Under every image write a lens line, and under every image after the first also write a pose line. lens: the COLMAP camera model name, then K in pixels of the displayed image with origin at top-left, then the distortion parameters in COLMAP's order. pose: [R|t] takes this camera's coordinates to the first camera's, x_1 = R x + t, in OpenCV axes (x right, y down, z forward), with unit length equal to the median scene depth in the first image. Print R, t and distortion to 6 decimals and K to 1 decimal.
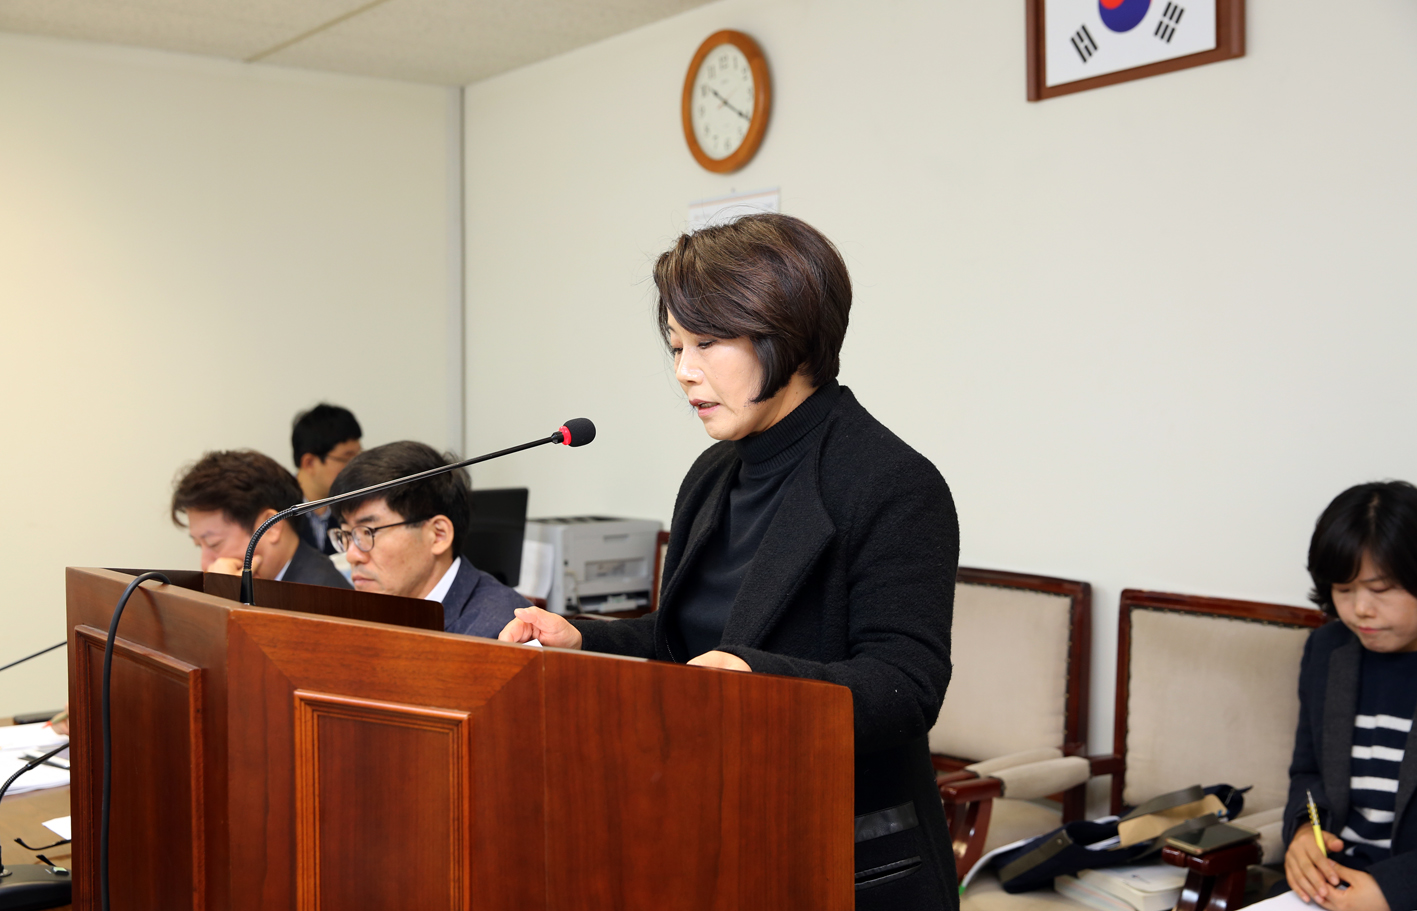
lens RADIAL K [[1553.7, 0, 708.5], [0, 1553.7, 455.5], [0, 0, 1]] dist [0.009375, 0.012903]
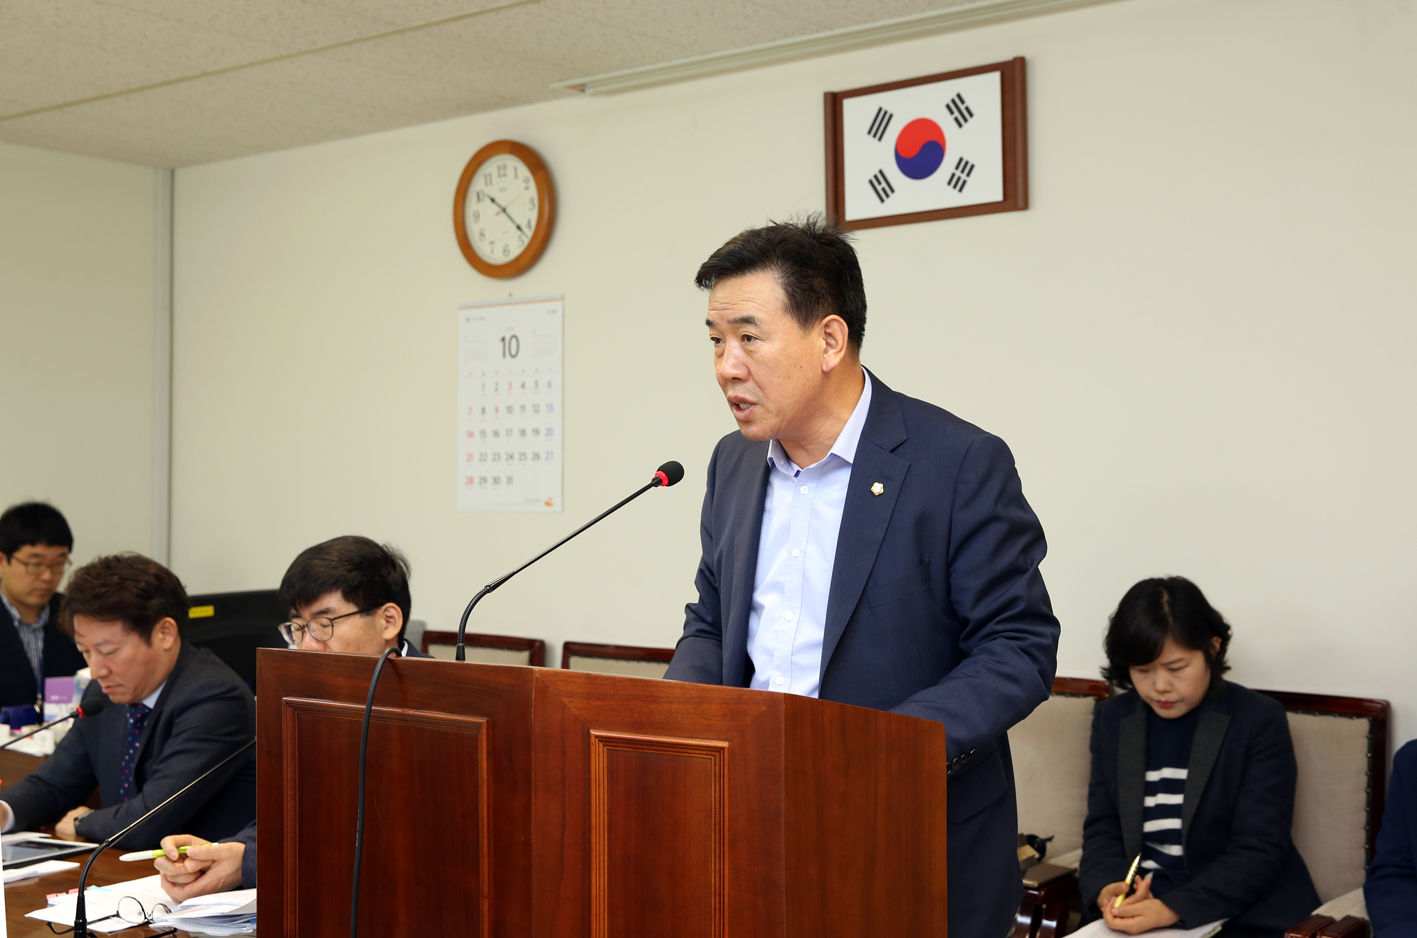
lens RADIAL K [[1708.1, 0, 708.5], [0, 1708.1, 469.0], [0, 0, 1]] dist [0.014109, 0.000023]
pose [[0.964599, 0.007932, 0.263600, -0.230664], [0.005688, 0.998689, -0.050866, 0.002987], [-0.263658, 0.050565, 0.963290, -0.170064]]
